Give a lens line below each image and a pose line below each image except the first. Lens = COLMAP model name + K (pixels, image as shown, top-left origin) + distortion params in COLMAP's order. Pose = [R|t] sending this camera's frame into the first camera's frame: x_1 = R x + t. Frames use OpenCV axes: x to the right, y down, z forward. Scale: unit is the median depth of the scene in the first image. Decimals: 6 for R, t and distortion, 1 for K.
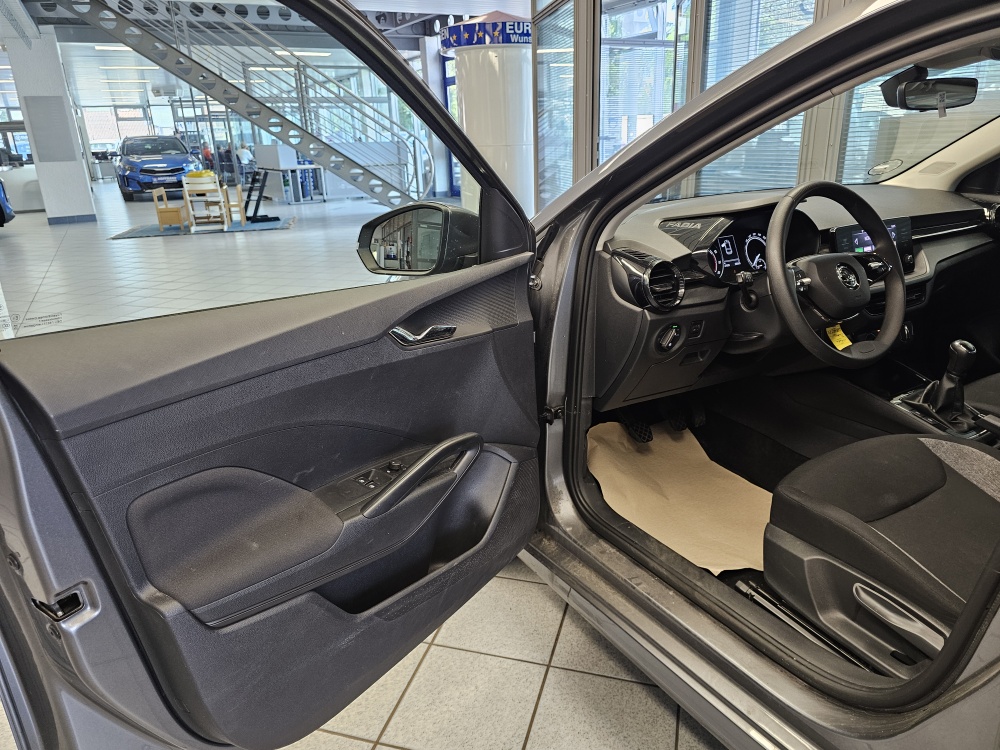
lens RADIAL K [[672.7, 0, 503.1], [0, 672.7, 364.7], [0, 0, 1]] dist [0.049121, -0.049943]
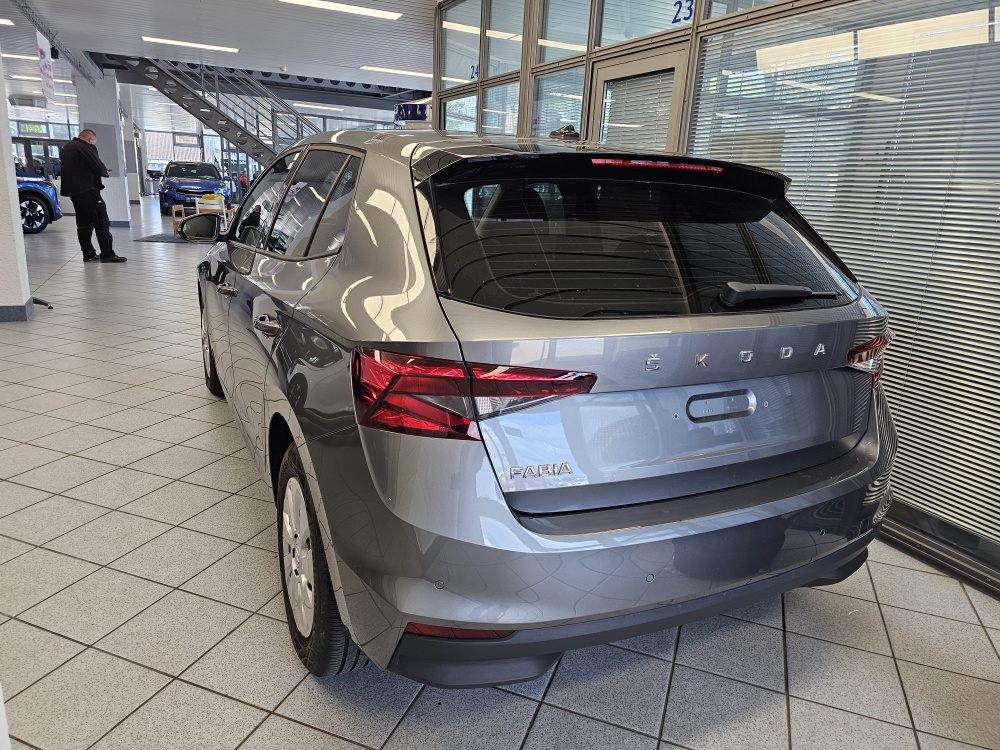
lens RADIAL K [[672.7, 0, 503.1], [0, 672.7, 364.7], [0, 0, 1]] dist [0.049121, -0.049943]
pose [[0.993143, 0.104689, -0.052029, 0.249653], [-0.108038, 0.991929, -0.066361, 0.066002], [0.044662, 0.071527, 0.996438, -0.261408]]
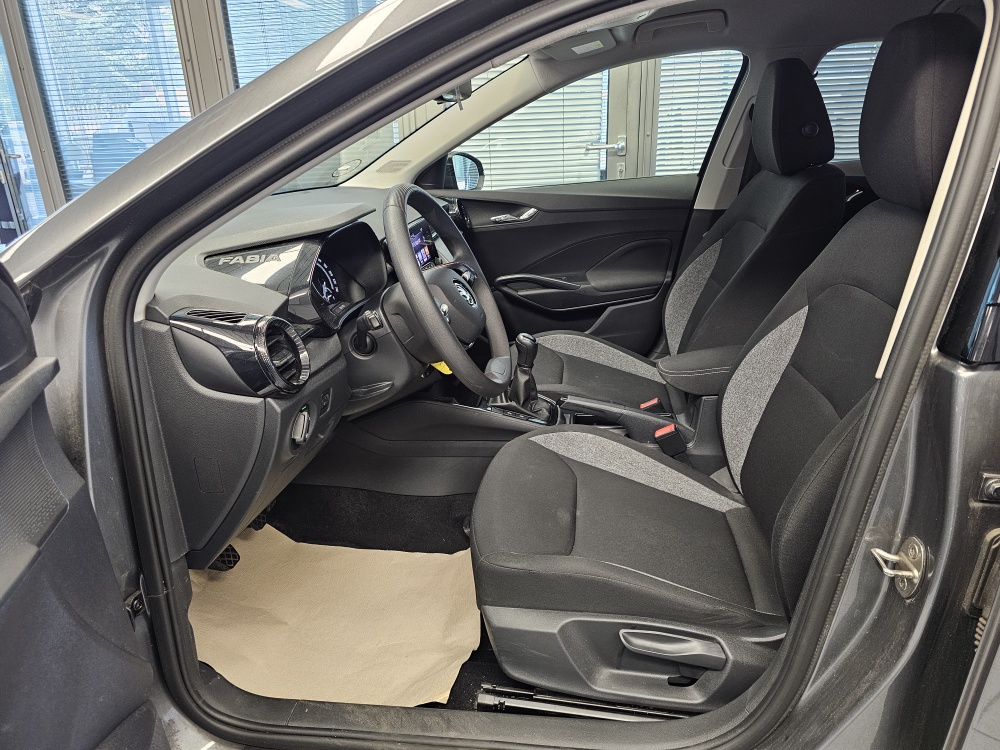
lens RADIAL K [[672.7, 0, 503.1], [0, 672.7, 364.7], [0, 0, 1]] dist [0.049121, -0.049943]
pose [[0.617604, -0.256631, 0.743442, -0.026675], [0.262459, 0.958330, 0.112775, -0.028355], [-0.741404, 0.125473, 0.659224, 0.093040]]
